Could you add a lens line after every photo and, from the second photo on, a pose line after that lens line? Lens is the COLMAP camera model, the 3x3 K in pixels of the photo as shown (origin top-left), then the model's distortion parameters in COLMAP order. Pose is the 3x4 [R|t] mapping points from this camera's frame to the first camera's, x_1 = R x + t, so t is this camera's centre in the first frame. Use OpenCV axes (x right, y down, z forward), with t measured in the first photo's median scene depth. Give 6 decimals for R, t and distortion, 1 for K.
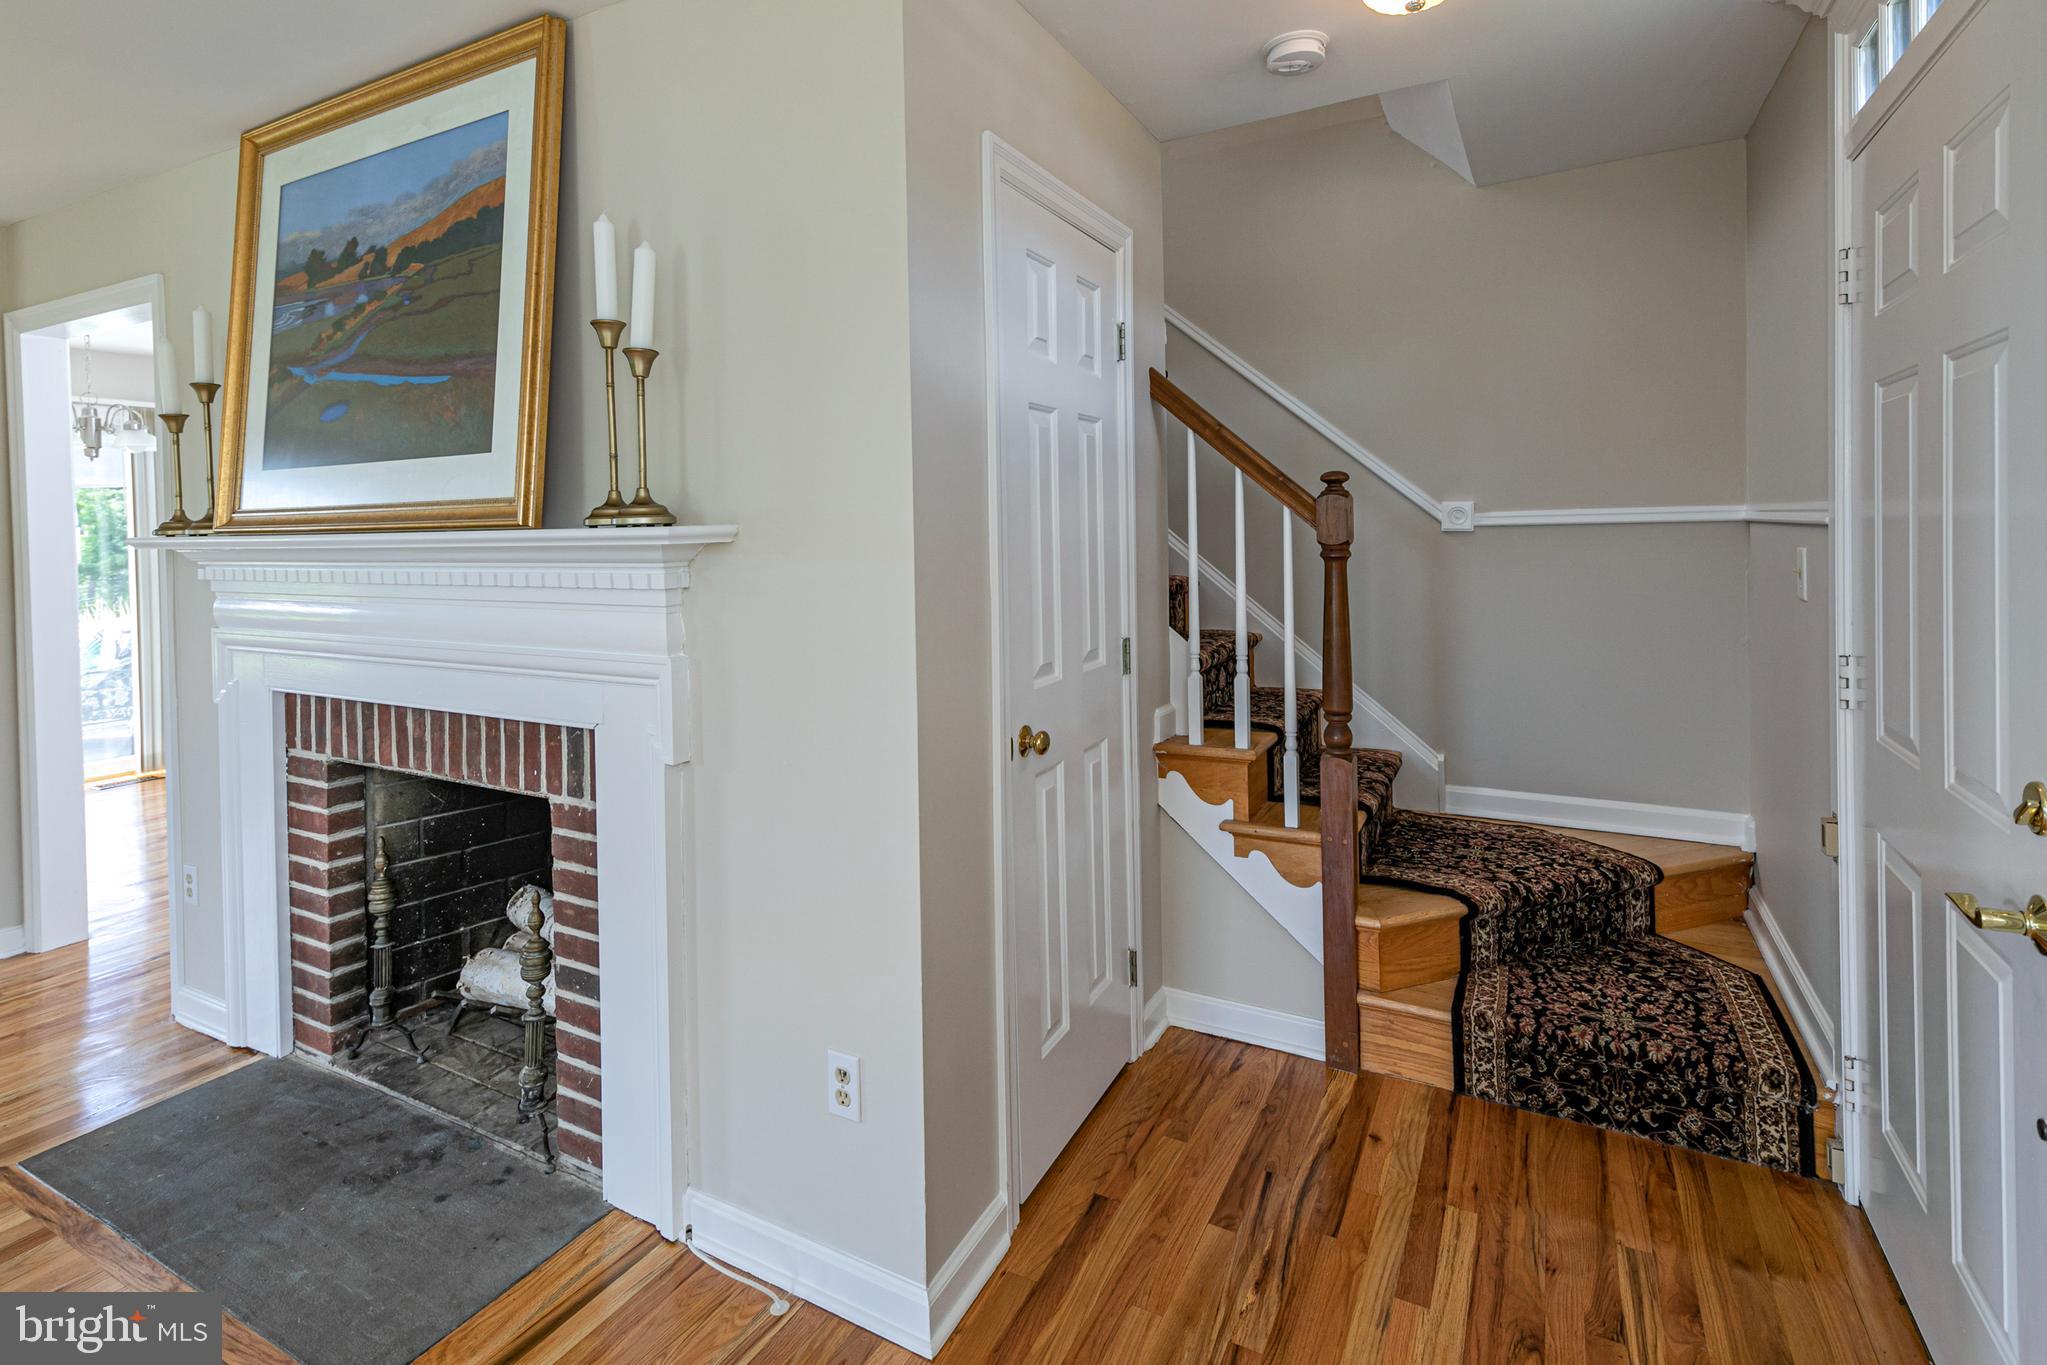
lens RADIAL K [[982.3, 0, 1010.6], [0, 982.3, 556.8], [0, 0, 1]] dist [0.023230, -0.006387]
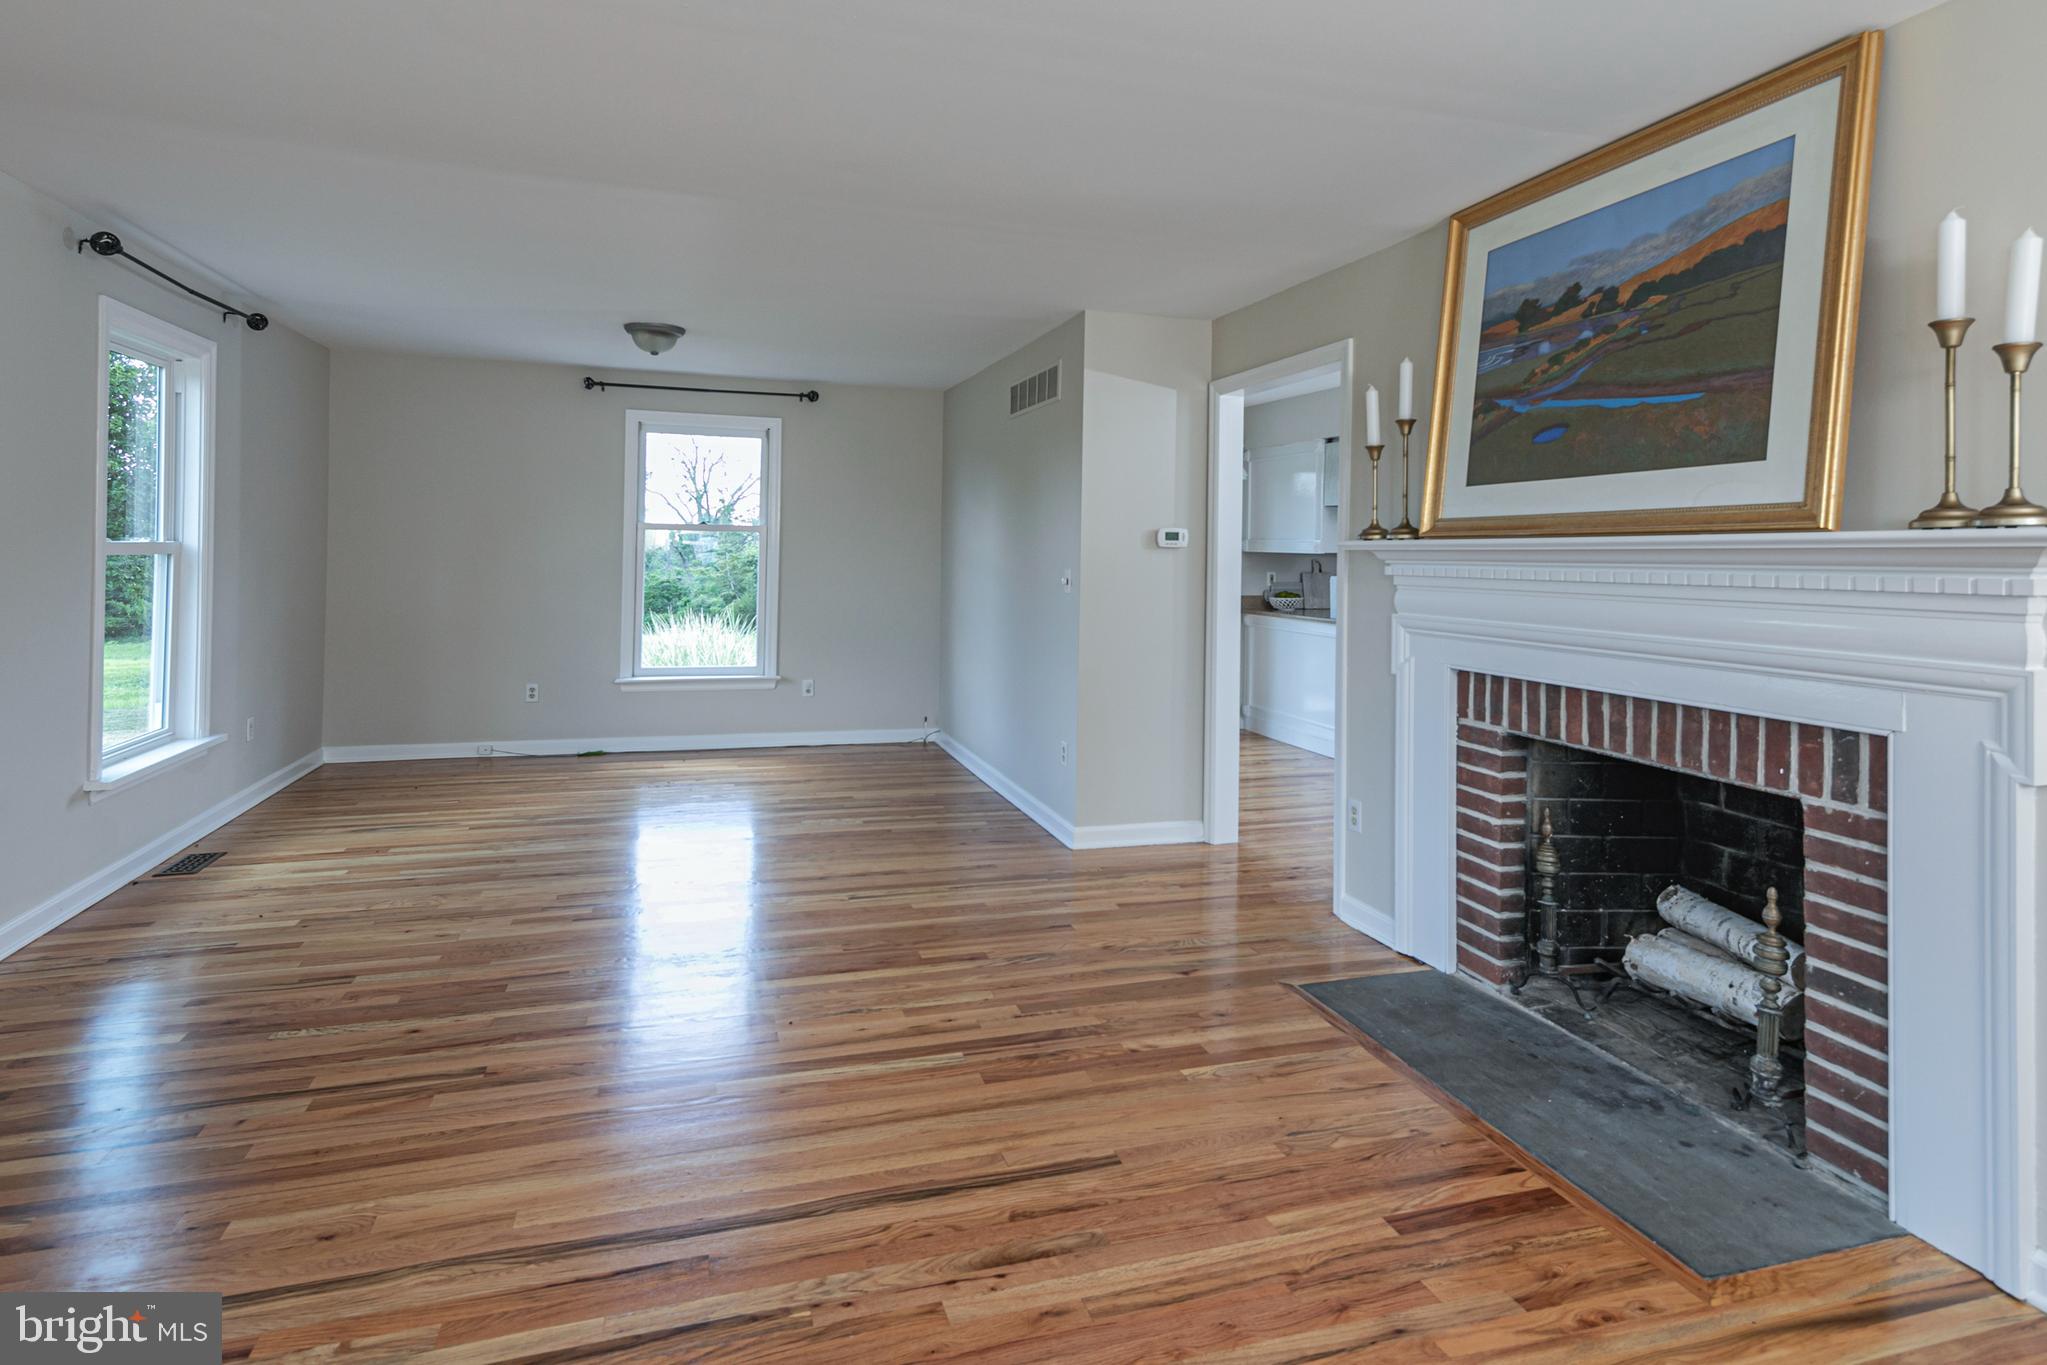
lens RADIAL K [[1032.1, 0, 960.9], [0, 1032.1, 557.2], [0, 0, 1]] dist [0.021598, -0.004606]
pose [[0.690213, 0.024012, -0.723208, -0.265460], [-0.041536, 0.999116, -0.006468, 0.035506], [0.722413, 0.034503, 0.690600, -0.340595]]
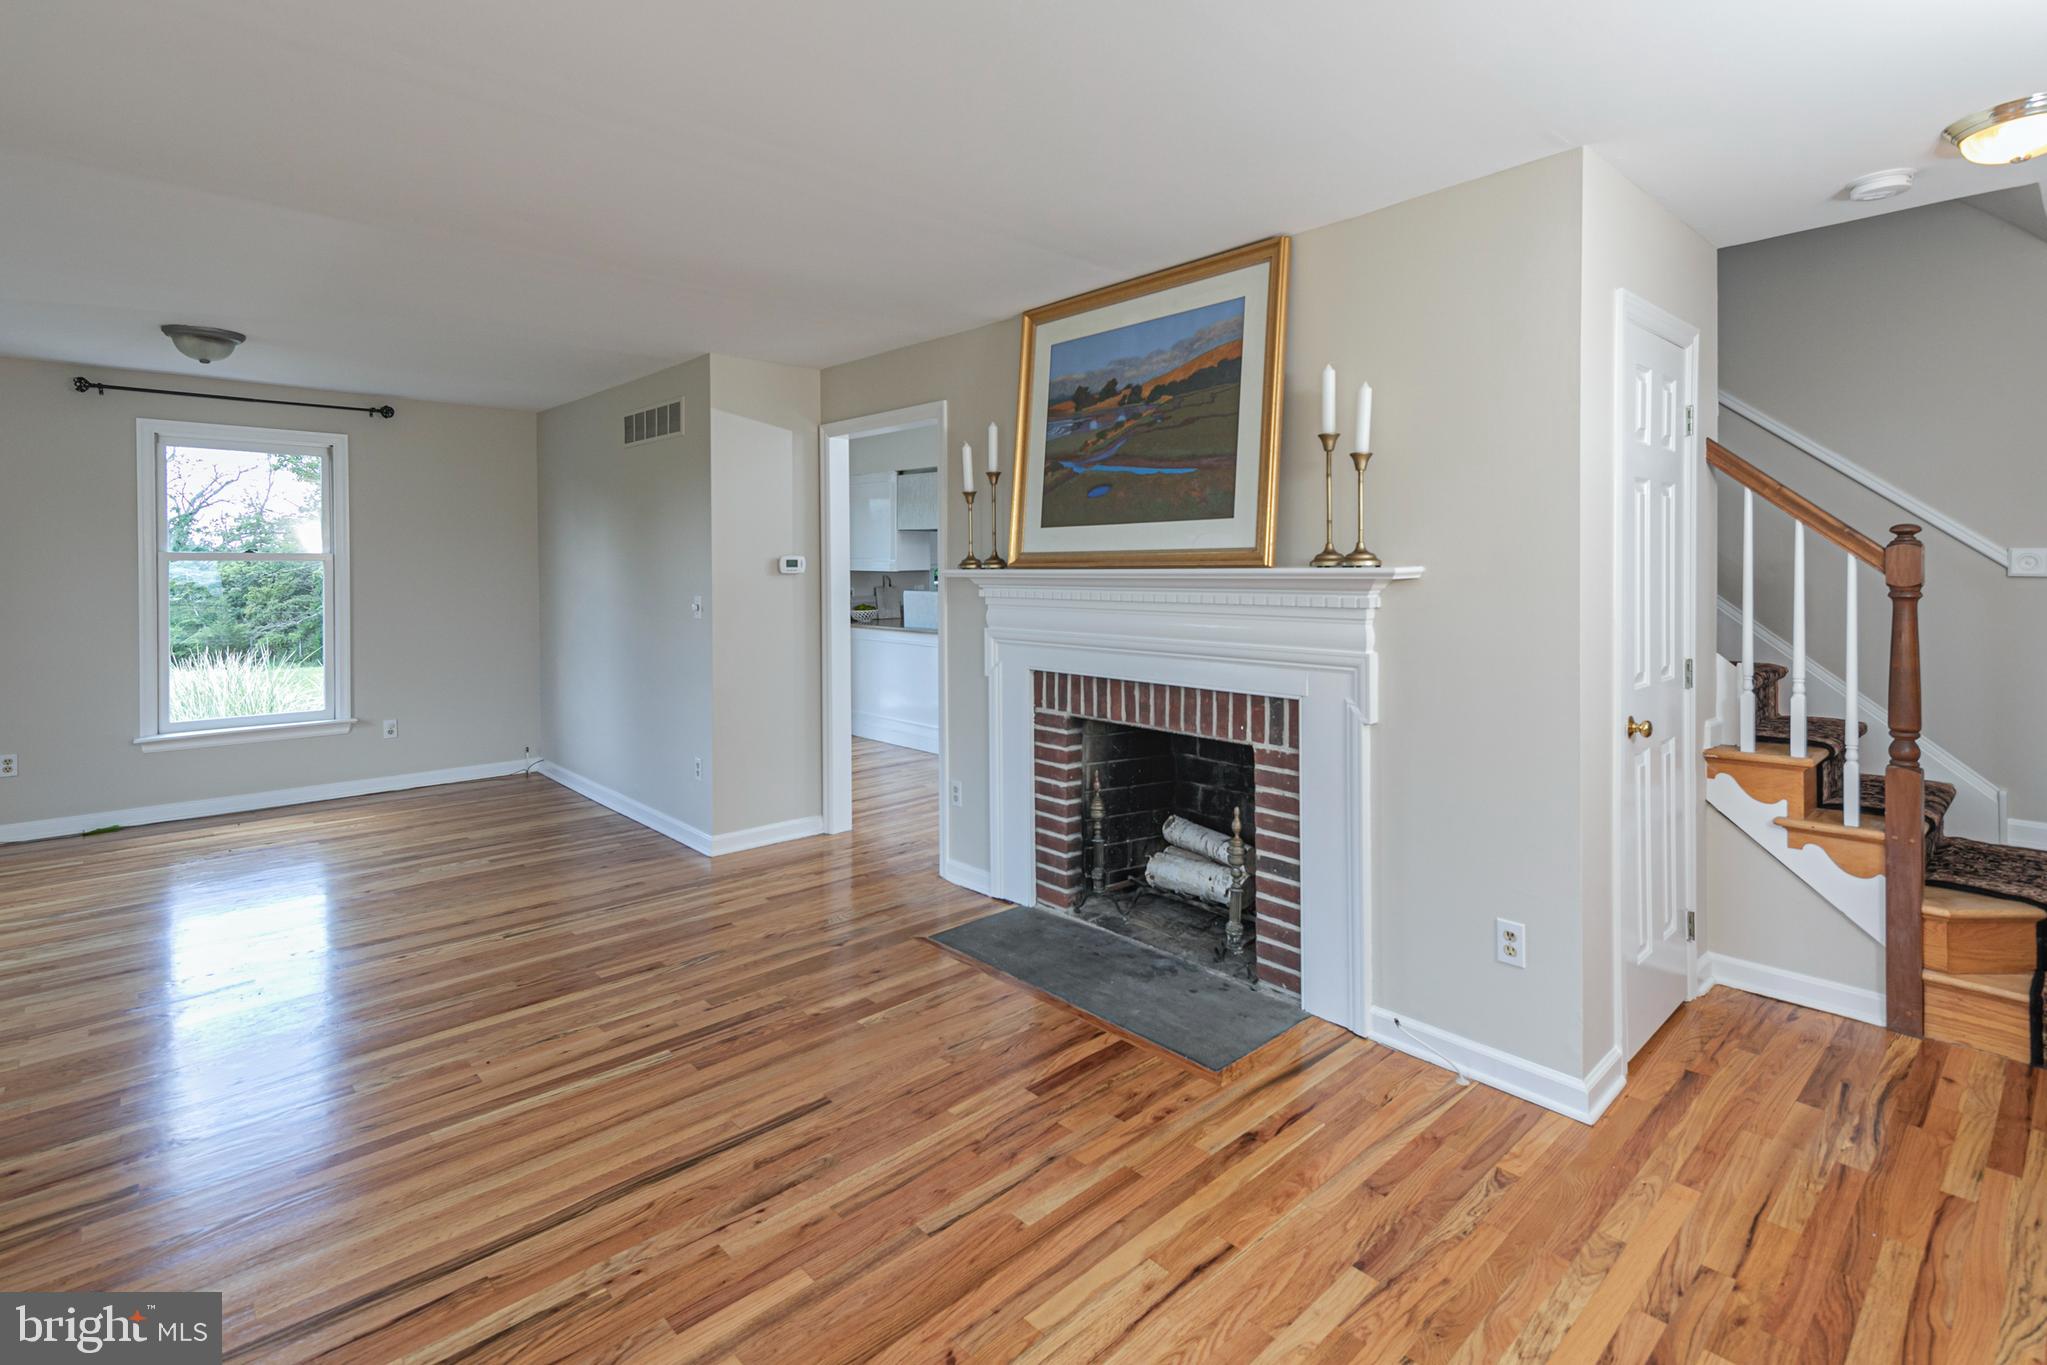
lens RADIAL K [[982.3, 0, 998.1], [0, 982.3, 586.4], [0, 0, 1]] dist [0.023230, -0.006387]
pose [[0.941761, 0.017200, -0.335841, -0.302300], [-0.019008, 0.999817, -0.002097, 0.010735], [0.335744, 0.008358, 0.941916, -0.503031]]
